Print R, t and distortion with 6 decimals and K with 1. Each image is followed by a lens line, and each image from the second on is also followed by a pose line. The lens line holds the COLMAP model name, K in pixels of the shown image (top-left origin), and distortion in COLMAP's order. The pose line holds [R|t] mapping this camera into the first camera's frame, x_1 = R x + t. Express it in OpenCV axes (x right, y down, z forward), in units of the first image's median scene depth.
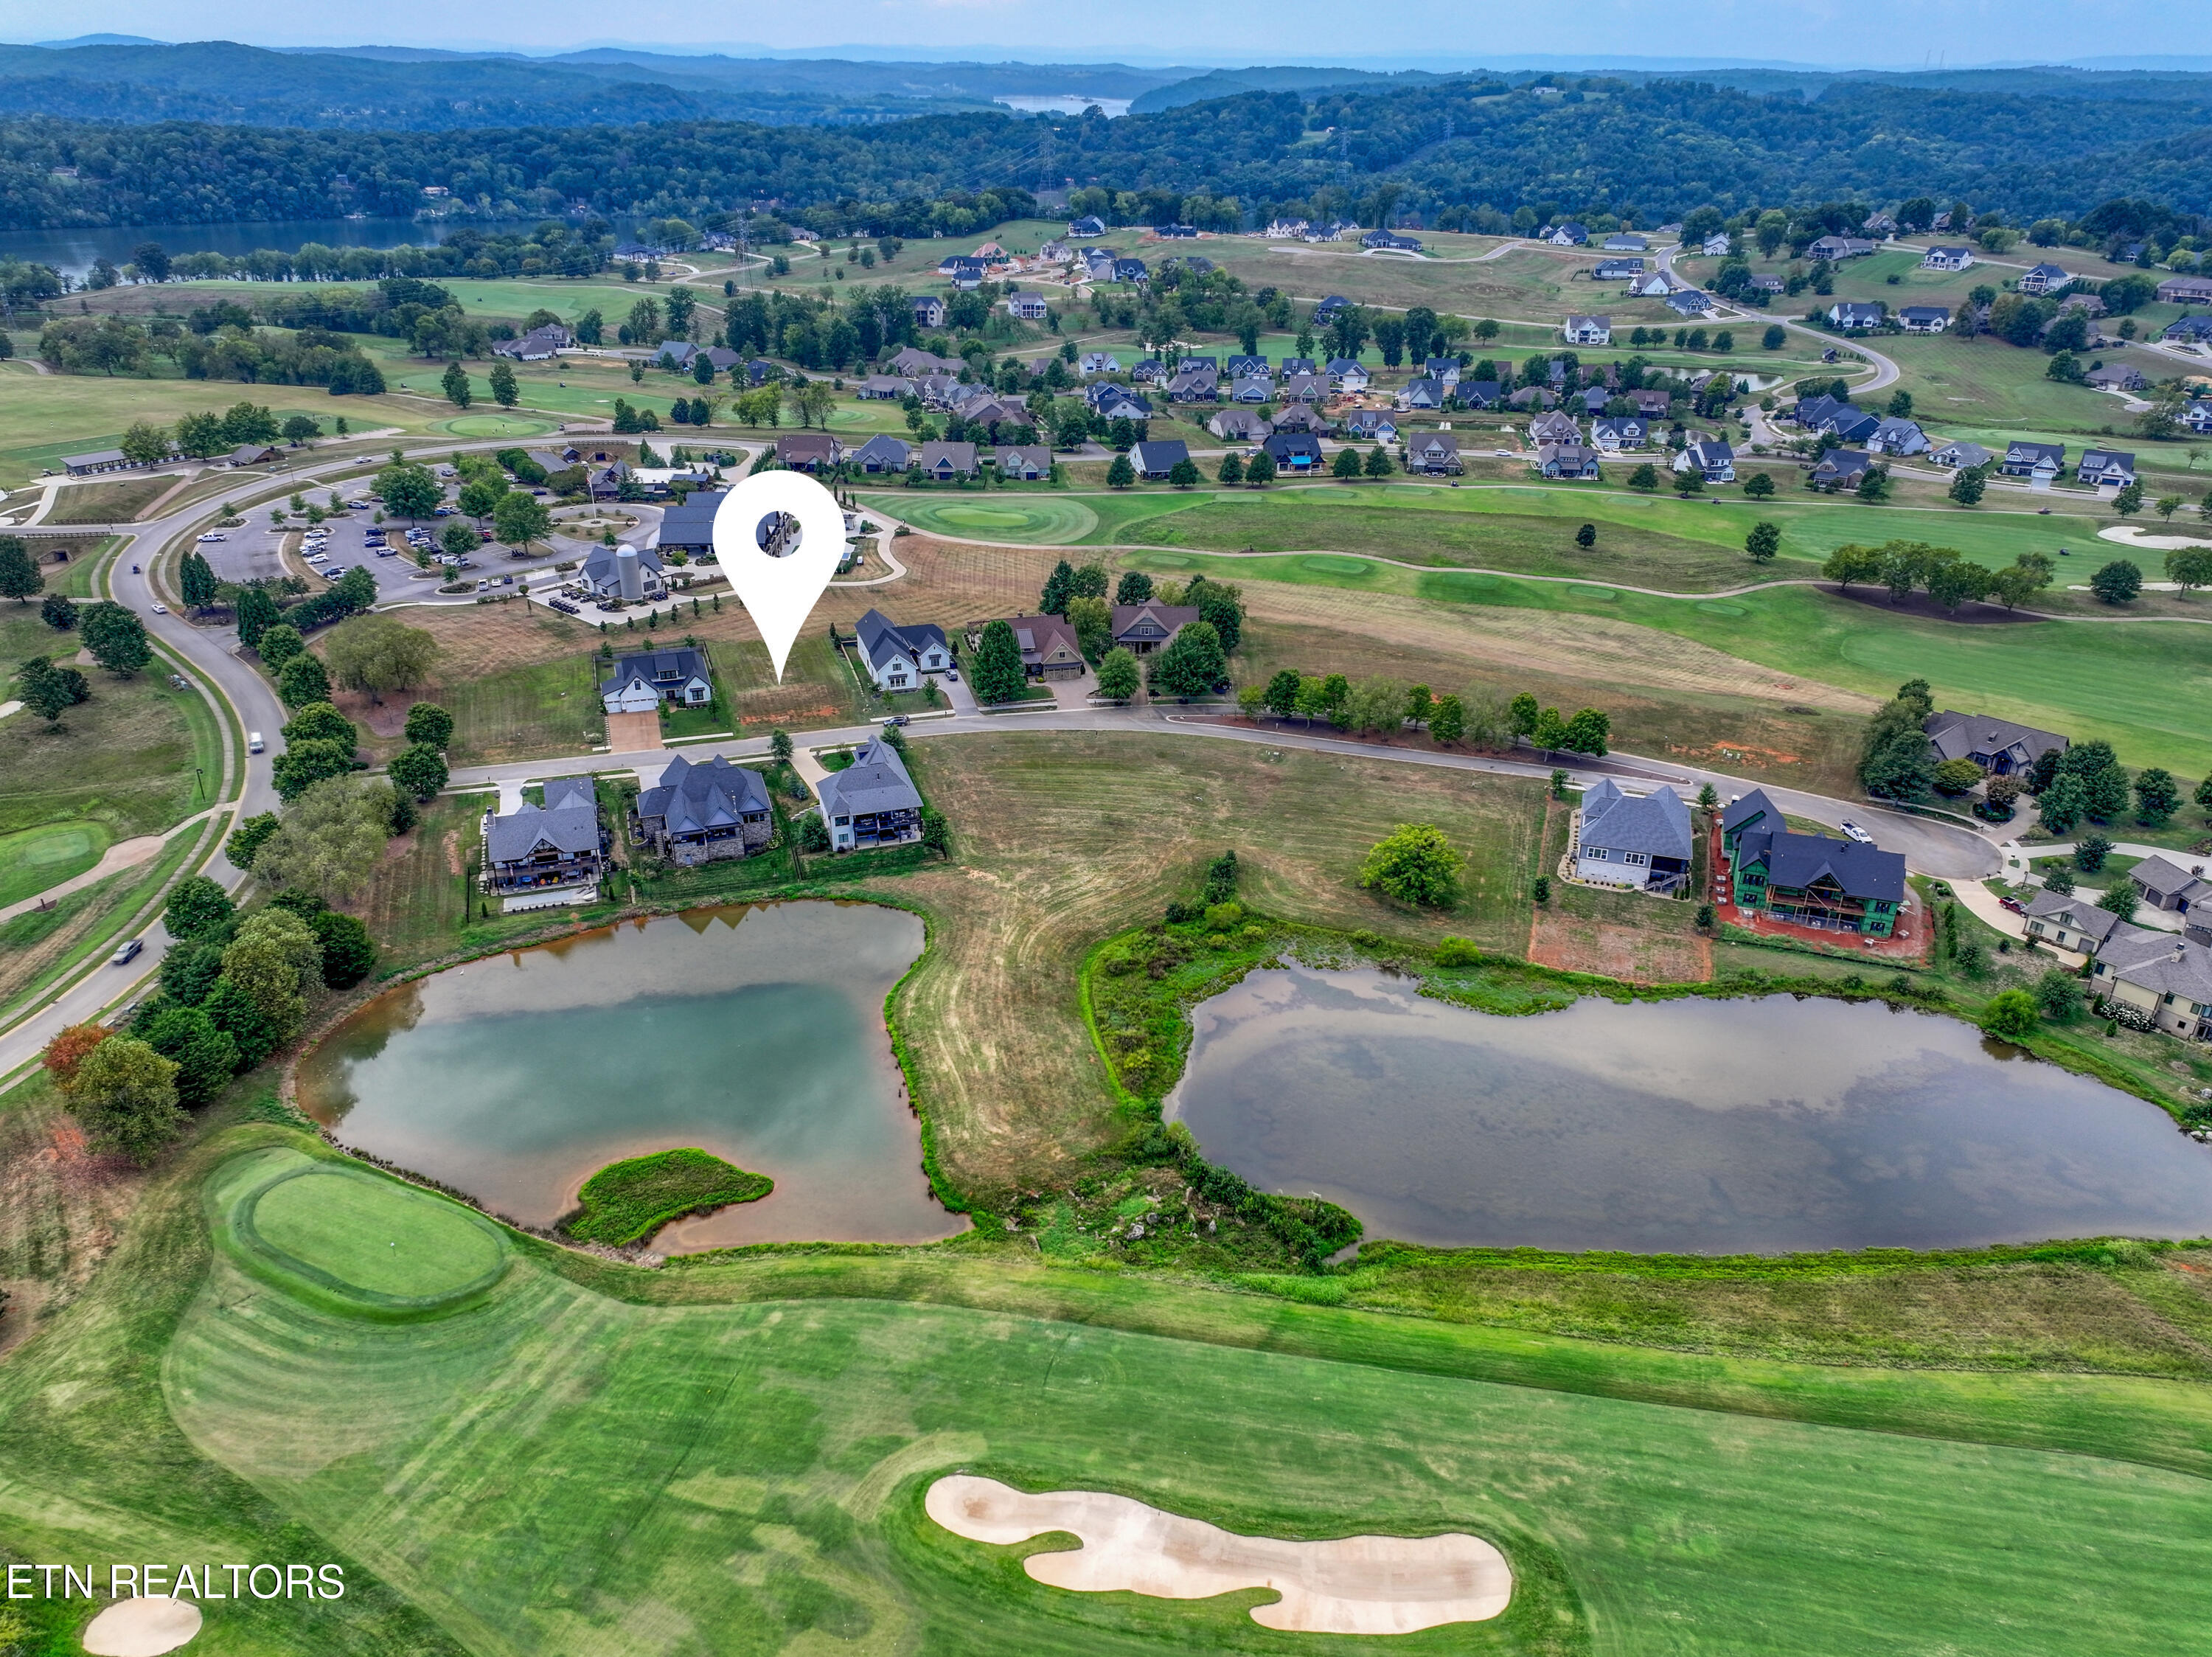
lens RADIAL K [[1539.3, 0, 1108.4], [0, 1539.3, 788.9], [0, 0, 1]] dist [-0.004220, 0.030226]
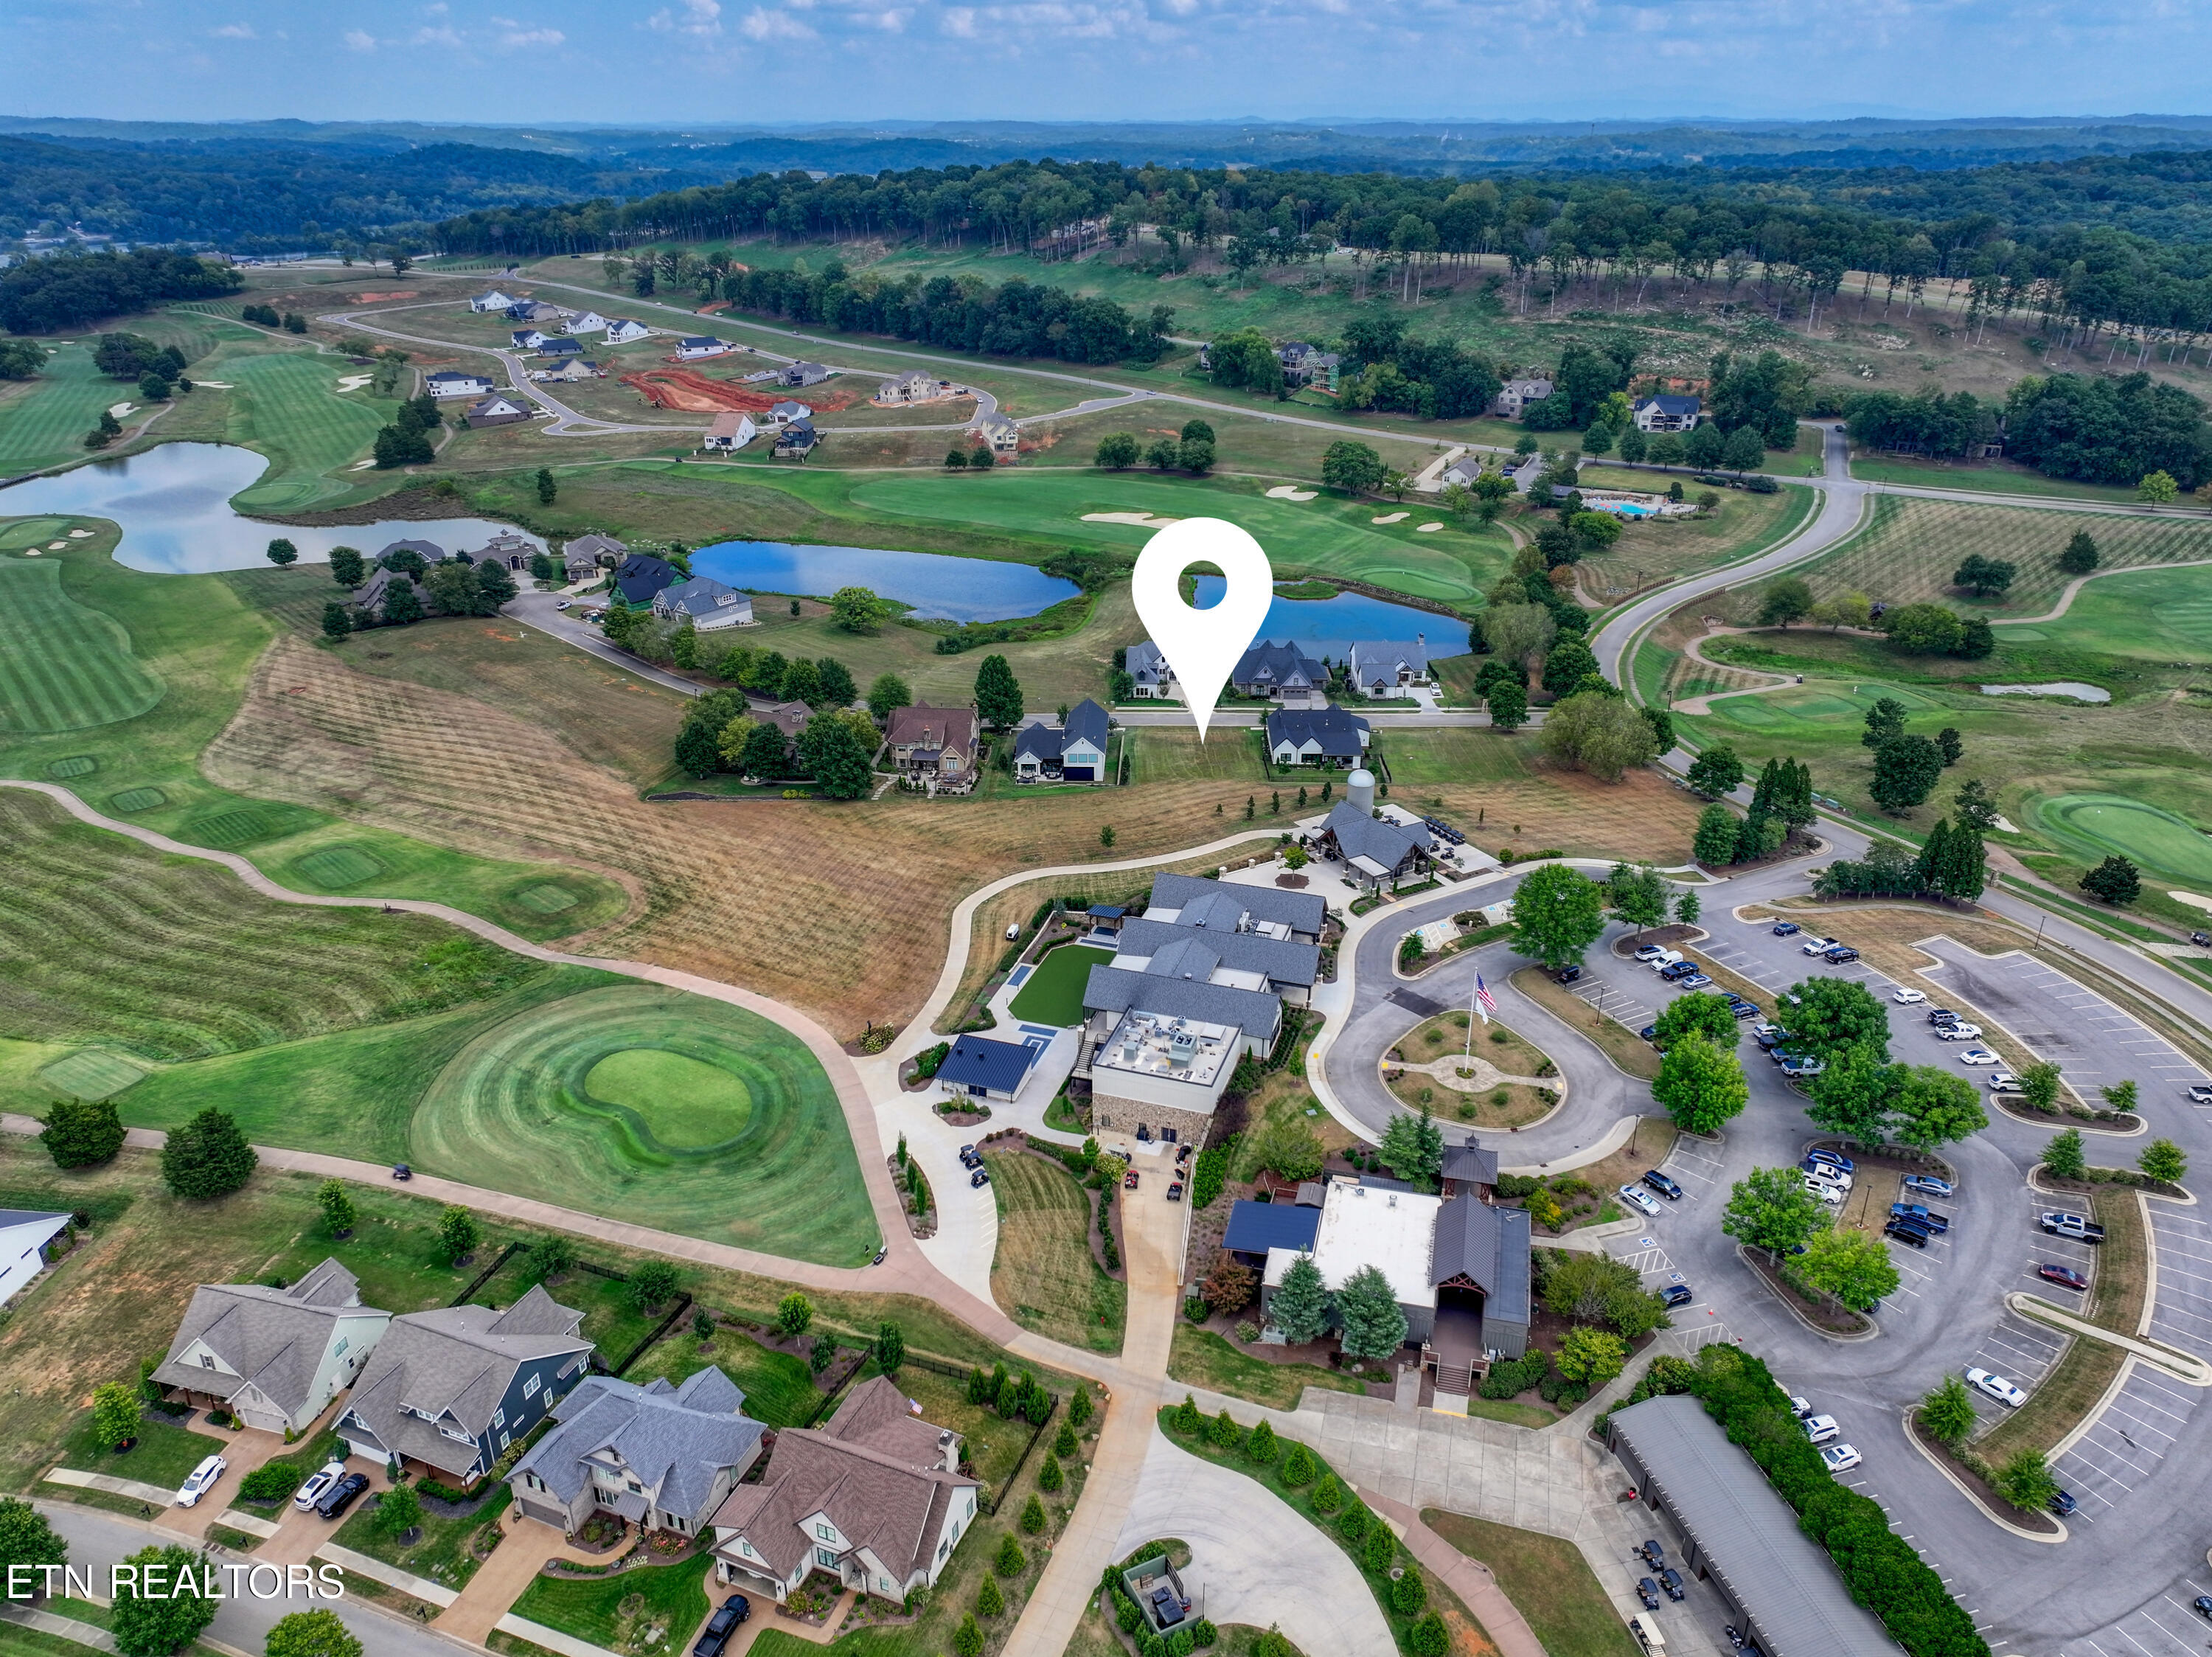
lens RADIAL K [[1543.6, 0, 1105.9], [0, 1543.6, 845.3], [0, 0, 1]] dist [0.007240, 0.008090]
pose [[-0.937359, -0.157444, 0.310755, -0.188678], [0.139215, 0.648416, 0.748449, -0.308744], [-0.319338, 0.744827, -0.585881, 0.652676]]
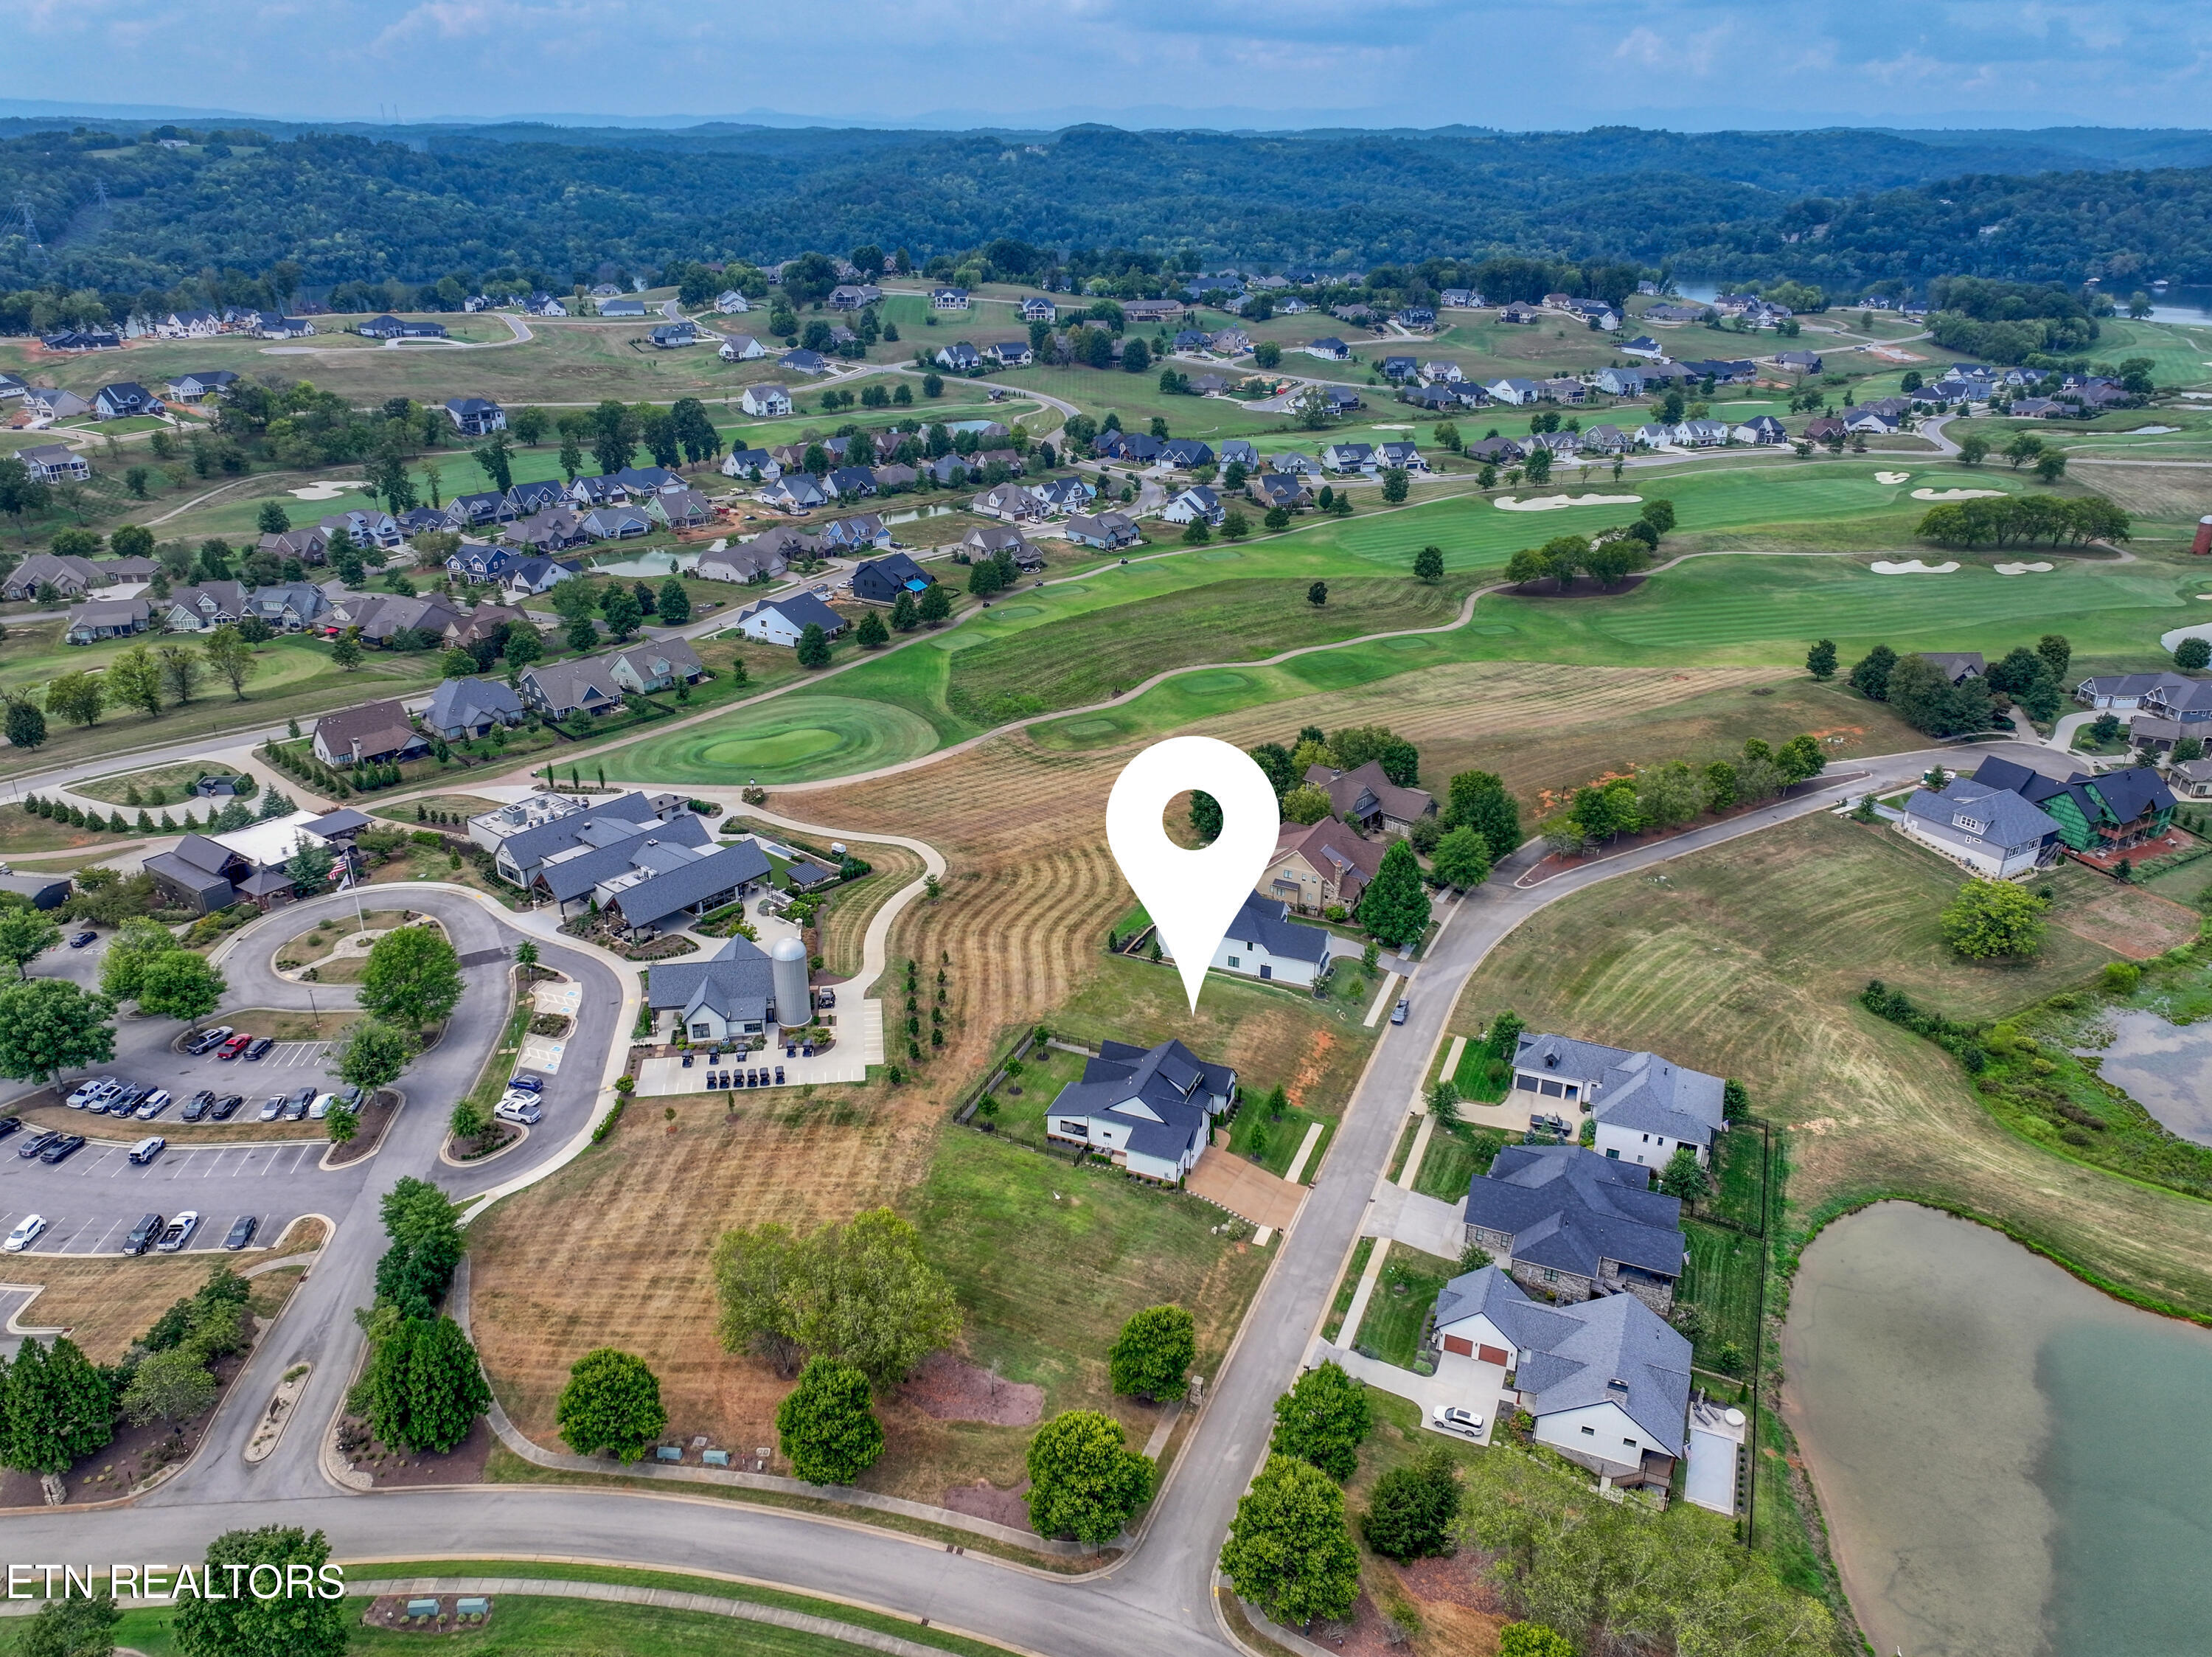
lens RADIAL K [[1548.8, 0, 1106.0], [0, 1548.8, 828.5], [0, 0, 1]] dist [-0.006247, 0.028653]
pose [[0.659293, -0.313256, 0.683523, -0.270819], [0.319176, 0.939705, 0.122802, -0.100038], [-0.680778, 0.137202, 0.719525, 0.209983]]
